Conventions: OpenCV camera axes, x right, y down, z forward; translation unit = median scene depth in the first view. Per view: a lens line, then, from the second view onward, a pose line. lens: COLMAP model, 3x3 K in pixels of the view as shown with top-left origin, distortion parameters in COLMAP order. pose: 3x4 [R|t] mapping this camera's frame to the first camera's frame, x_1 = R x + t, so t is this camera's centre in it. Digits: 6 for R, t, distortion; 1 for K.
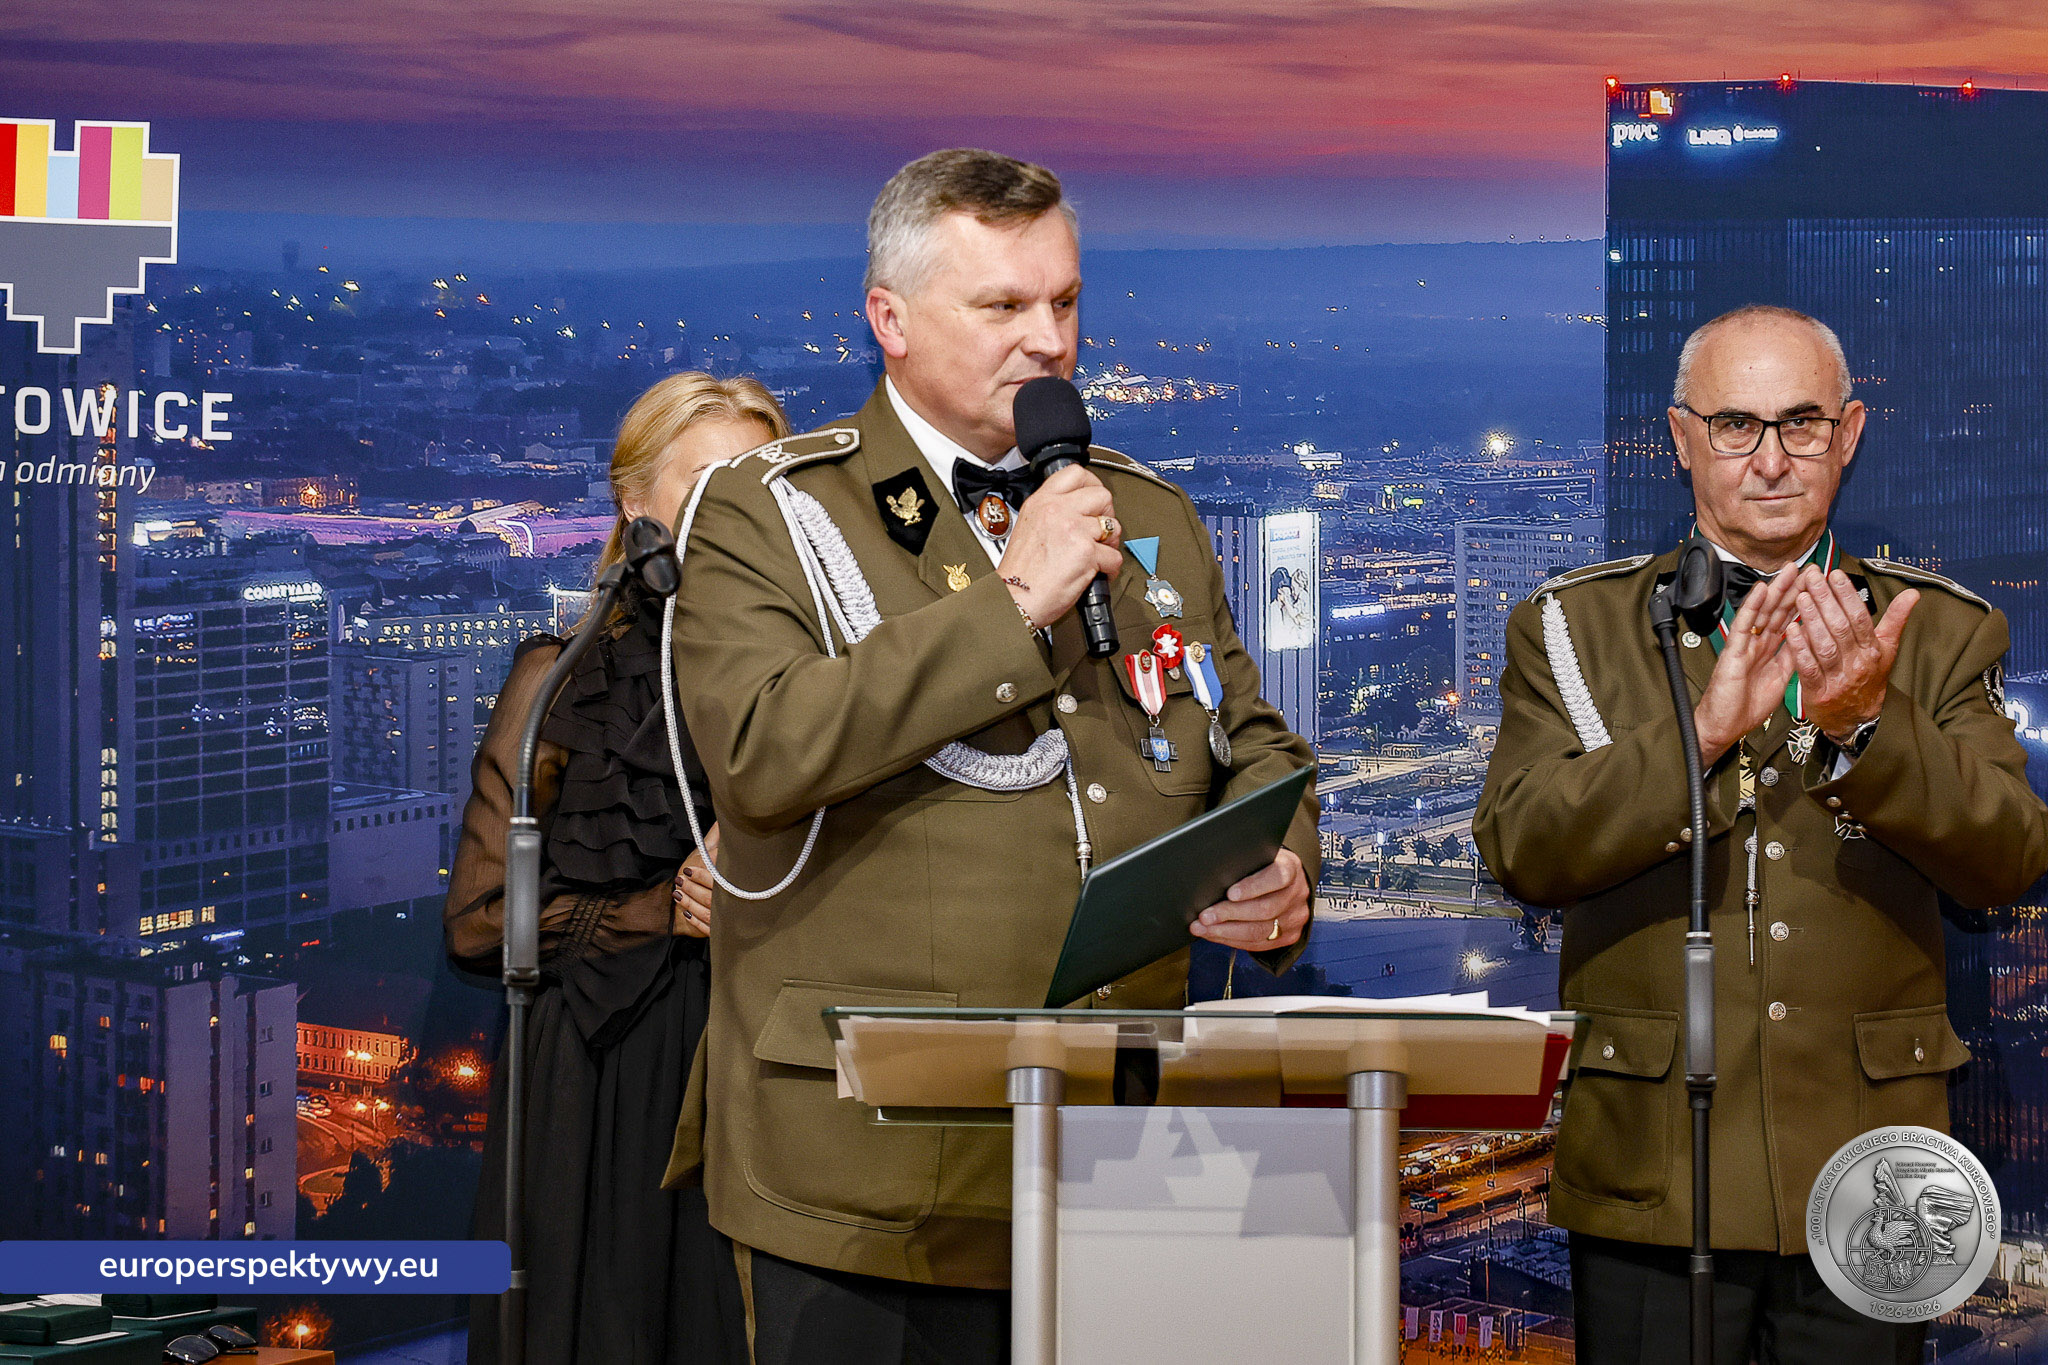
lens RADIAL K [[4159.8, 0, 1024.0], [0, 4159.8, 682.5], [0, 0, 1]] dist [0.043773, -0.249943]
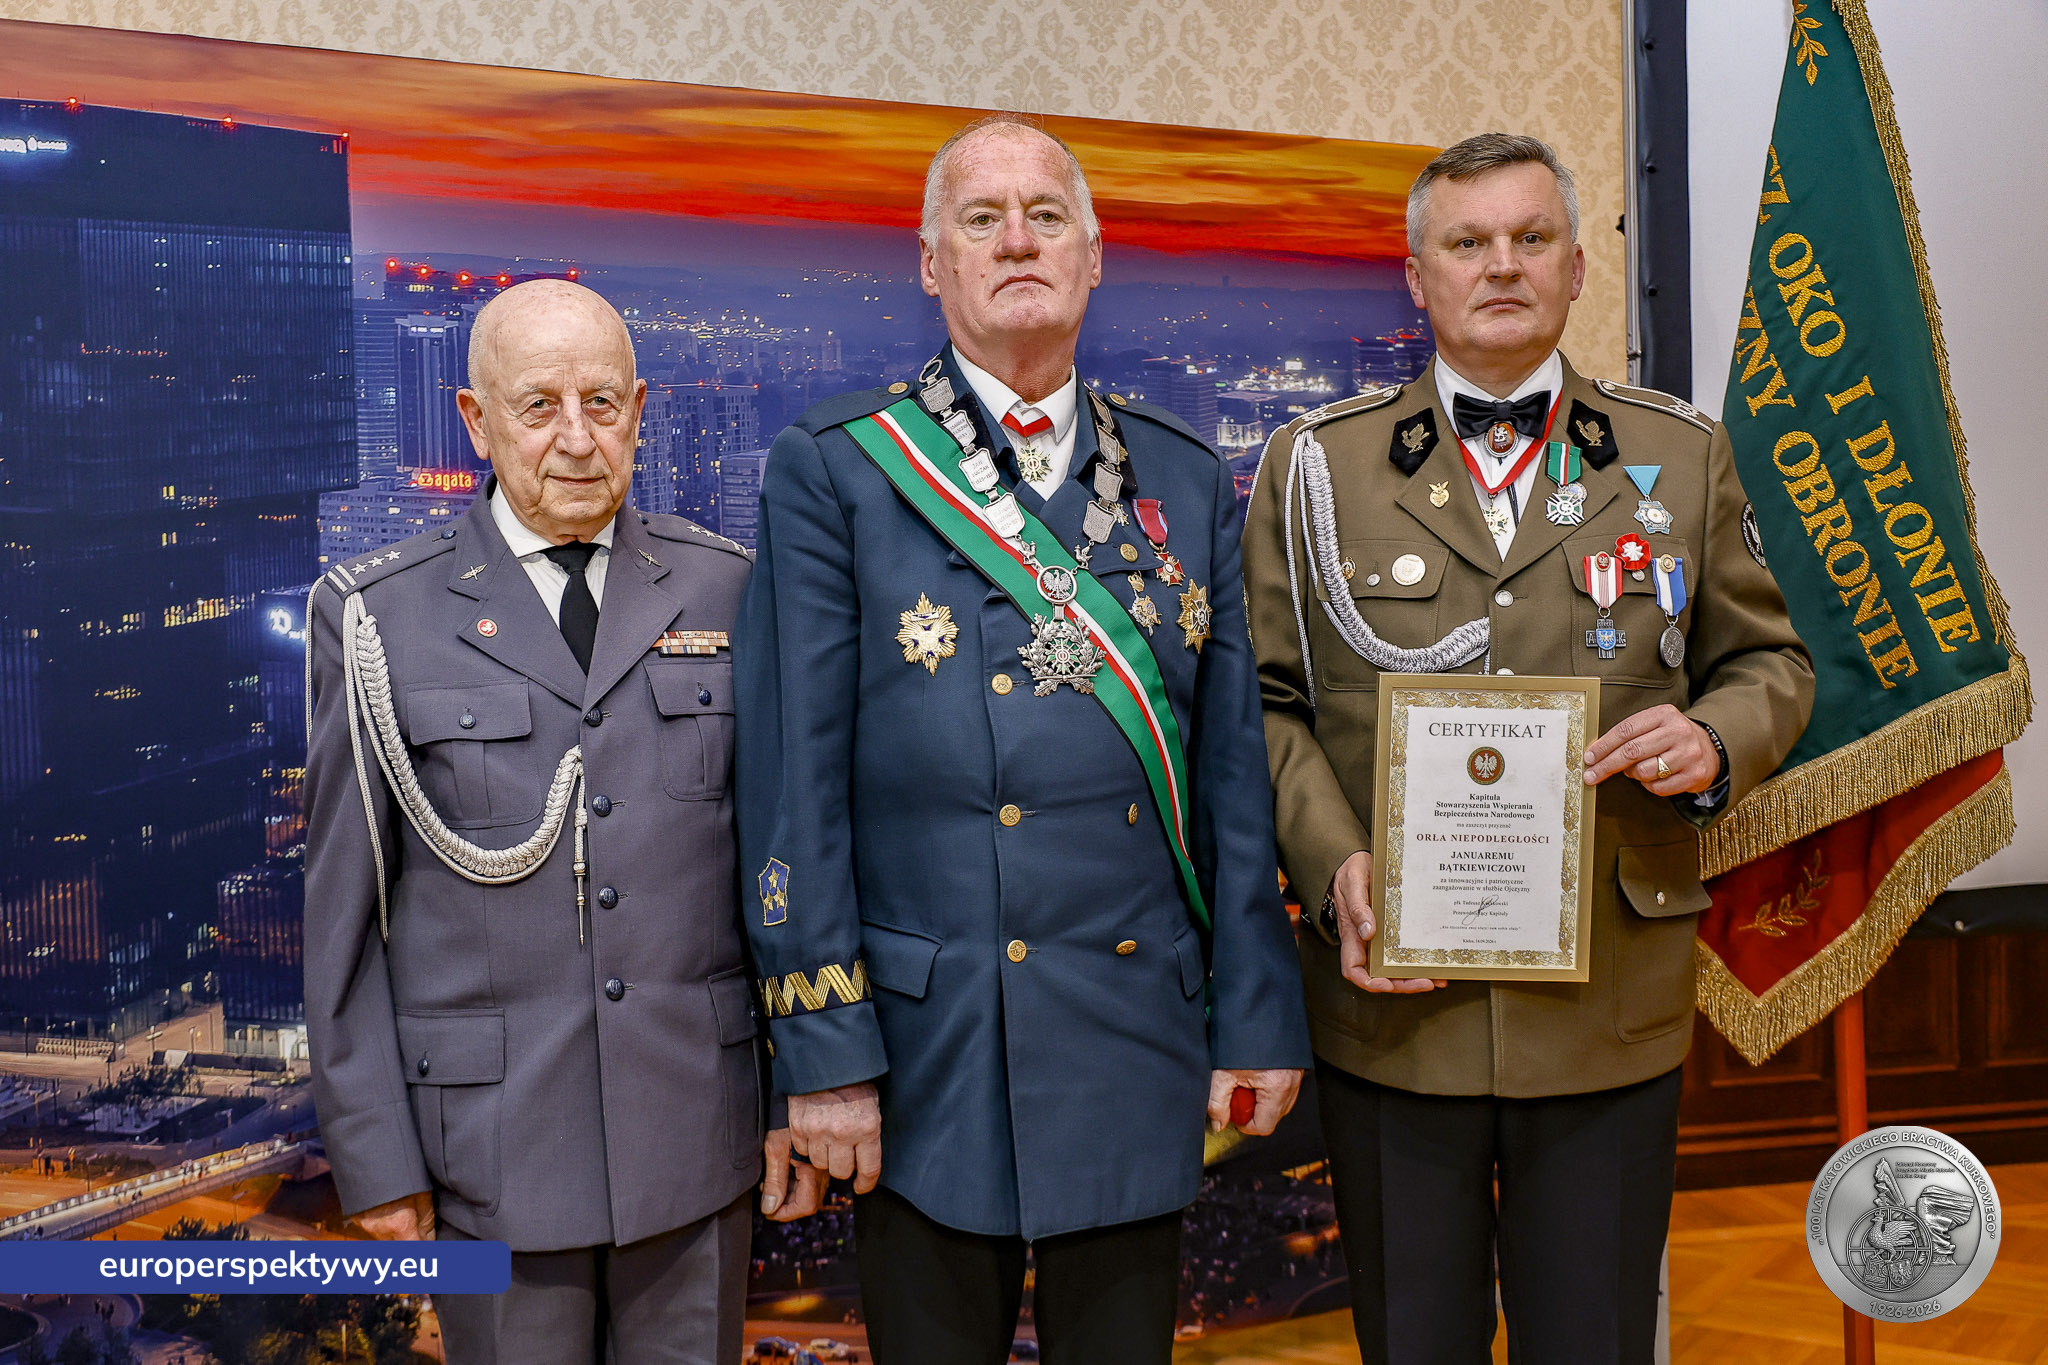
lens RADIAL K [[2319.8, 0, 1018.1], [0, 2319.8, 690.0], [0, 0, 1]] dist [0.022575, -0.022509]
pose [[0.864959, -0.040916, 0.500171, 0.074514], [0.004930, 0.997315, 0.073058, -0.021629], [-0.501818, -0.060727, 0.862839, 0.264297]]
